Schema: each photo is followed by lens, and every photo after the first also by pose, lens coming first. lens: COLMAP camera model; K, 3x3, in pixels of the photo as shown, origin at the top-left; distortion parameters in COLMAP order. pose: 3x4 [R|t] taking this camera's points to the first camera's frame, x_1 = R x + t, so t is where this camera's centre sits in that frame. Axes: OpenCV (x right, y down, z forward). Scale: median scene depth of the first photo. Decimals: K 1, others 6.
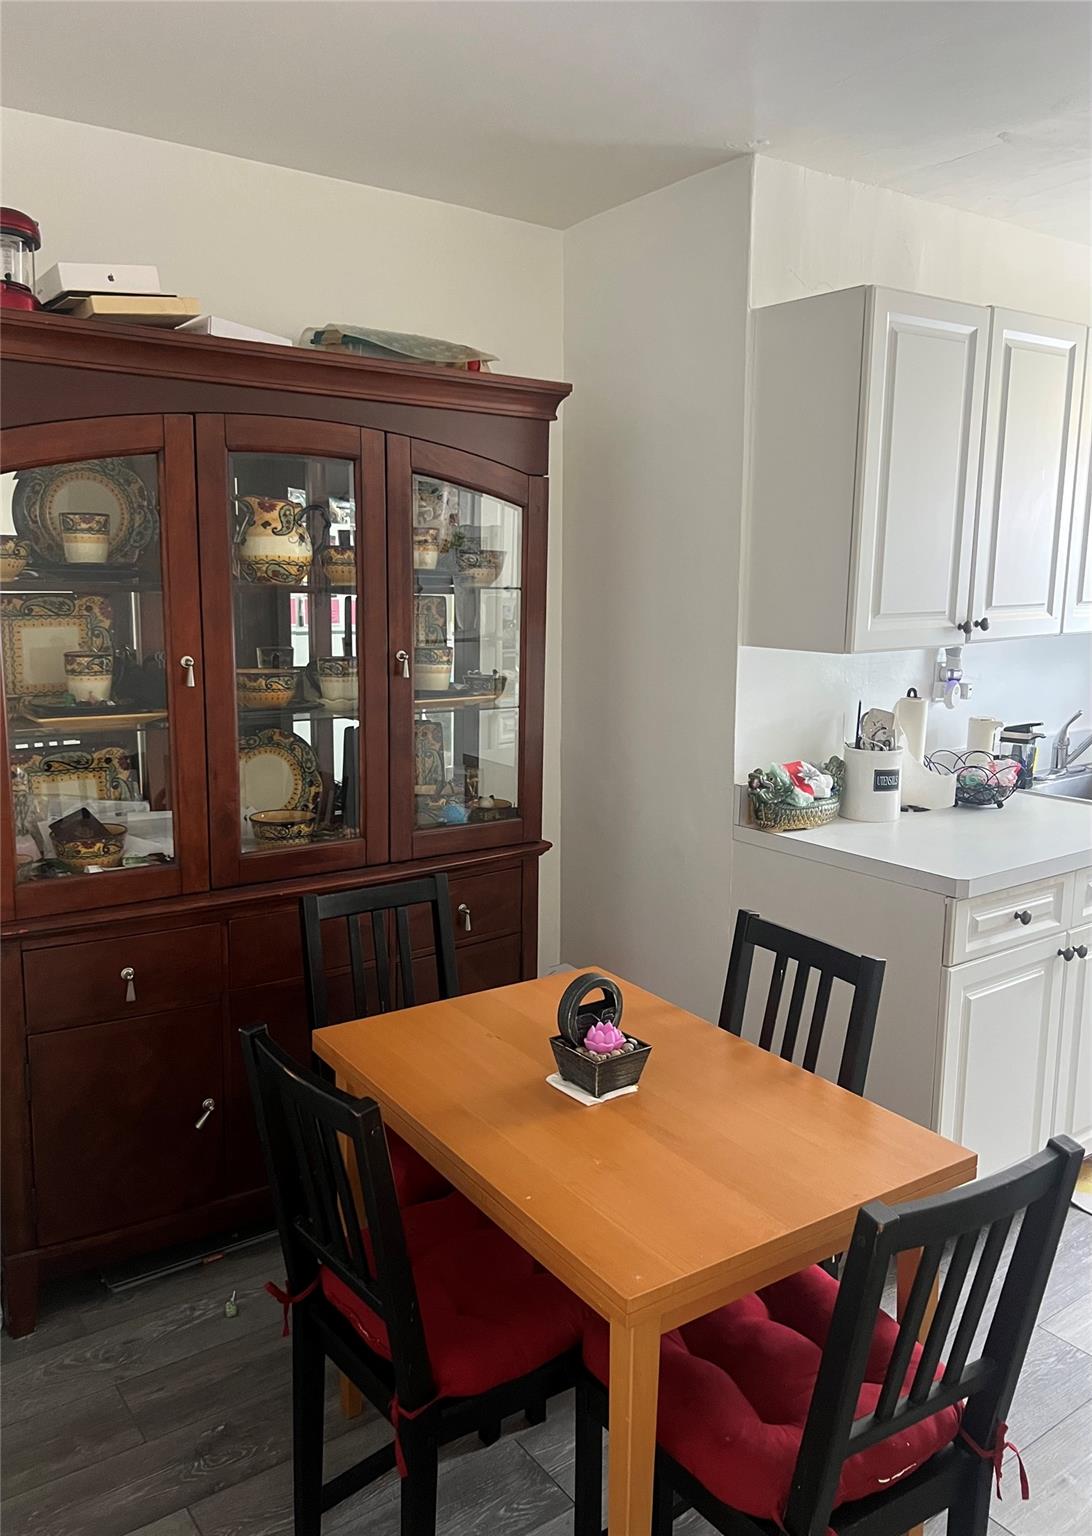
lens RADIAL K [[1162.8, 0, 521.6], [0, 1162.8, 774.2], [0, 0, 1]] dist [0.052390, -0.060530]
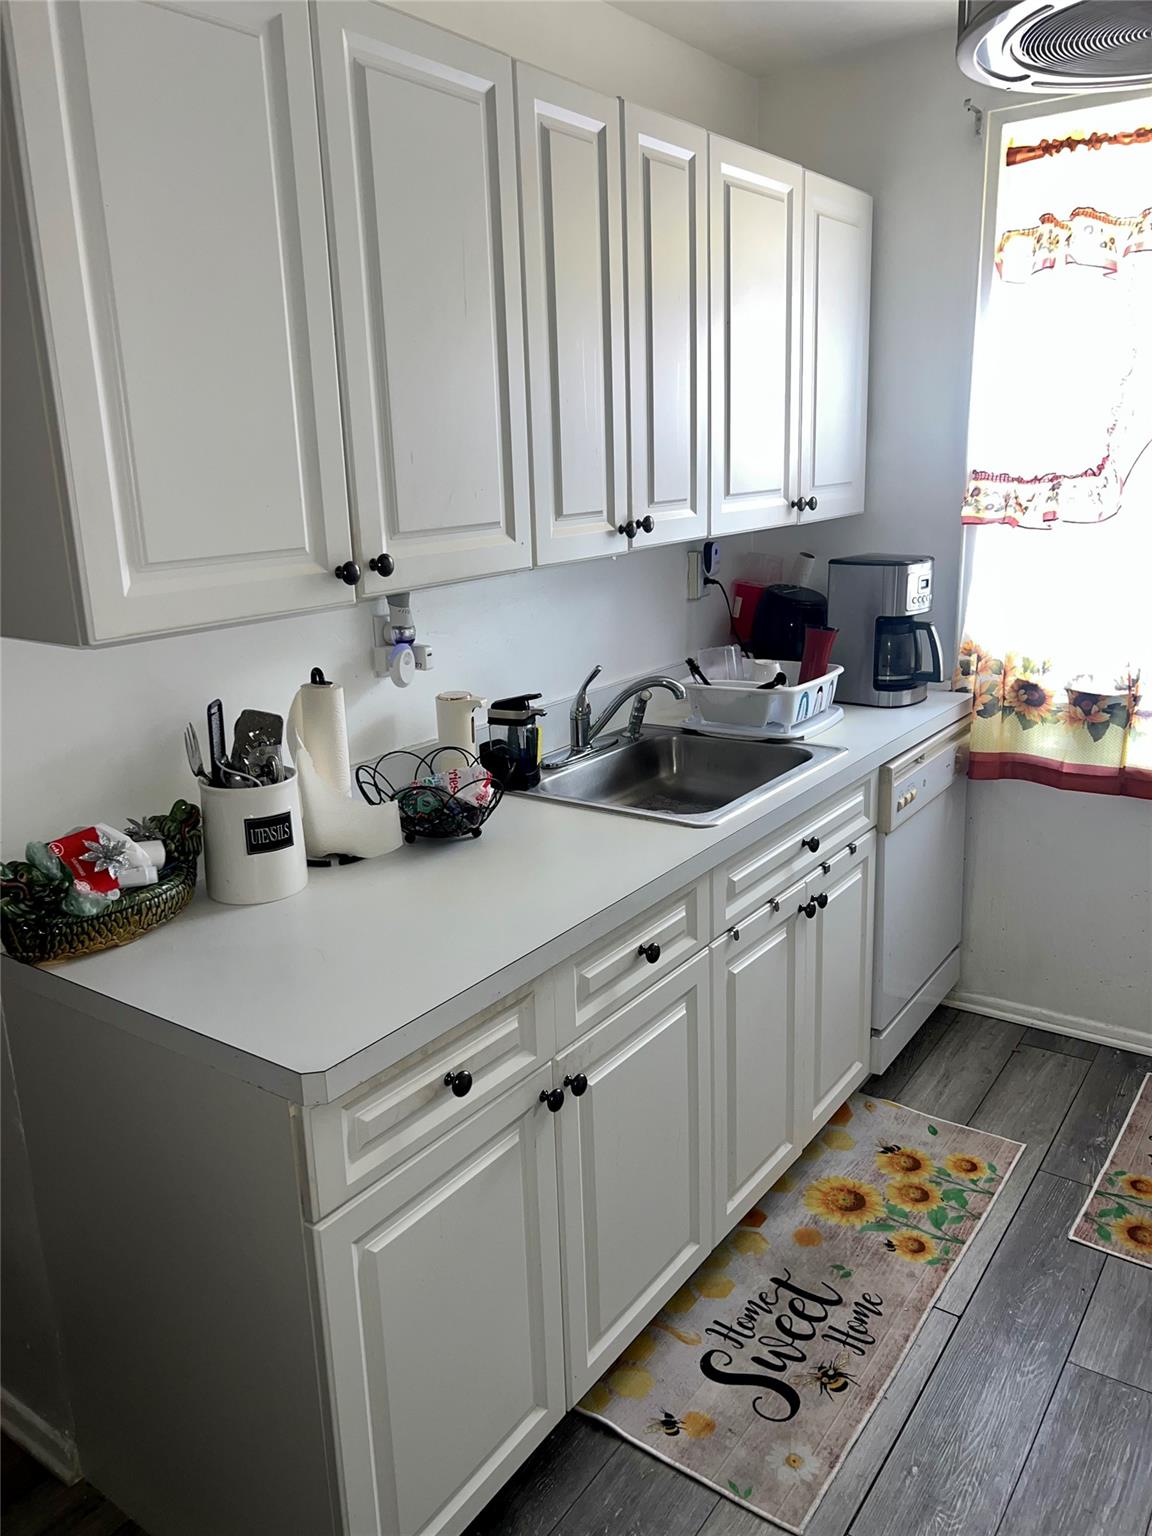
lens RADIAL K [[1158.1, 0, 574.0], [0, 1158.1, 771.7], [0, 0, 1]] dist [0.055725, -0.066988]
pose [[0.945321, -0.114594, 0.305347, 0.296309], [0.090658, 0.991670, 0.091495, -0.069708], [-0.313288, -0.058810, 0.947835, 0.409696]]
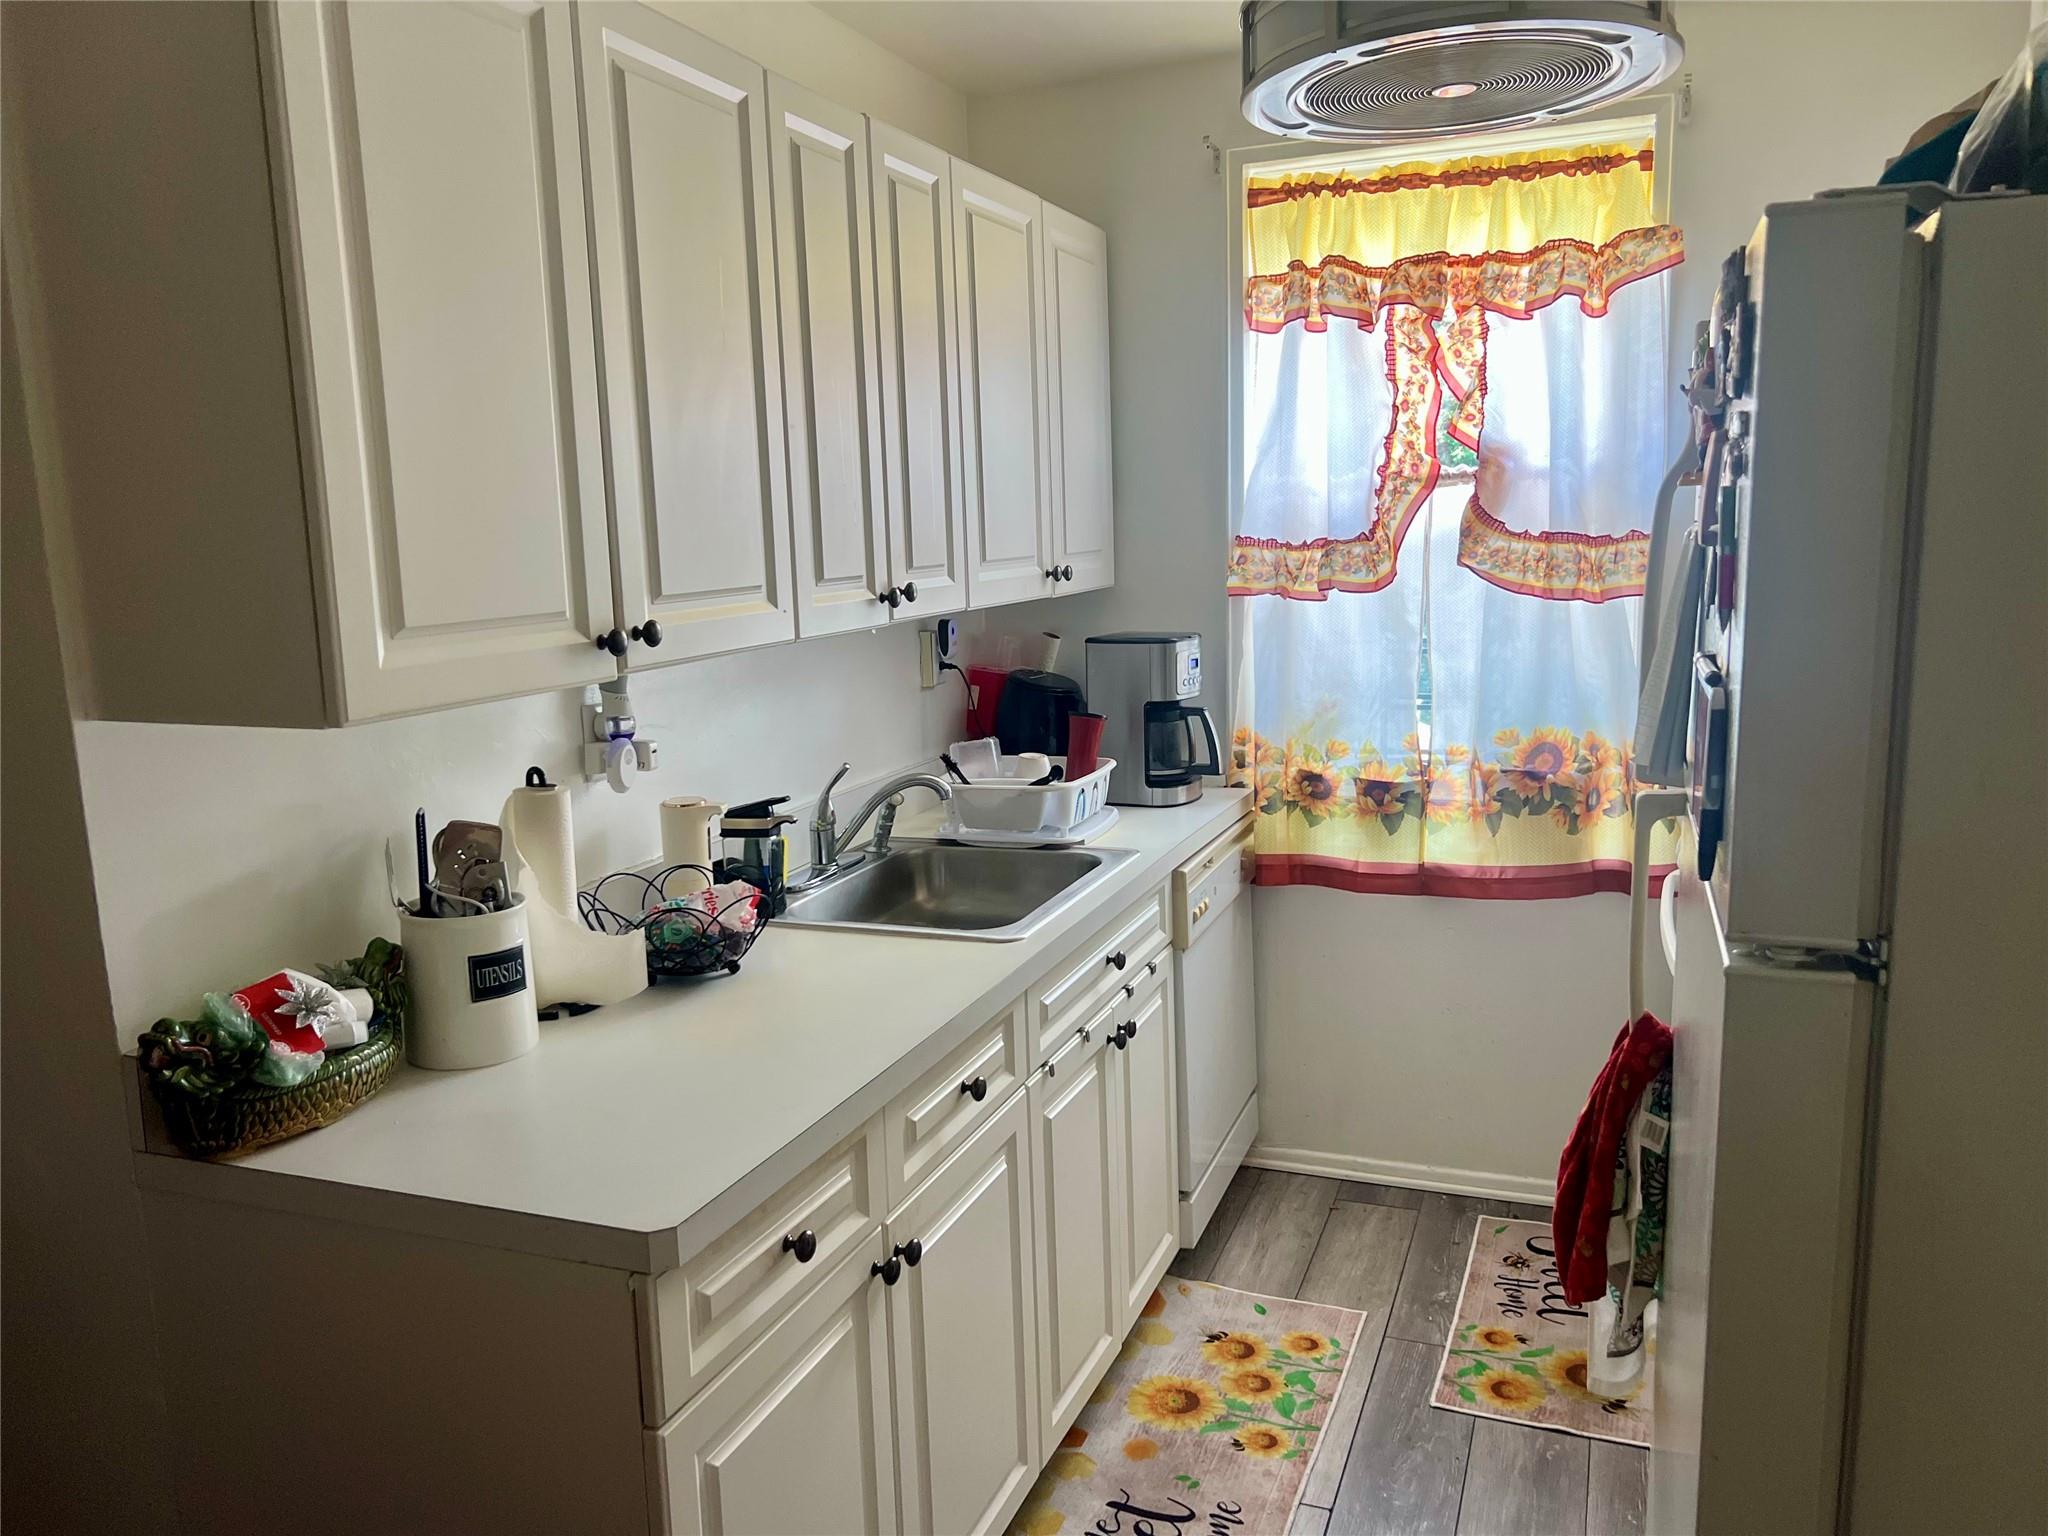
lens RADIAL K [[1544.2, 0, 1030.5], [0, 1544.2, 769.4], [0, 0, 1]] dist [0.055725, -0.066988]
pose [[0.836094, -0.112136, 0.537004, 0.173679], [0.128487, 0.991686, 0.007034, -0.055789], [-0.533328, 0.063117, 0.843551, 0.372949]]
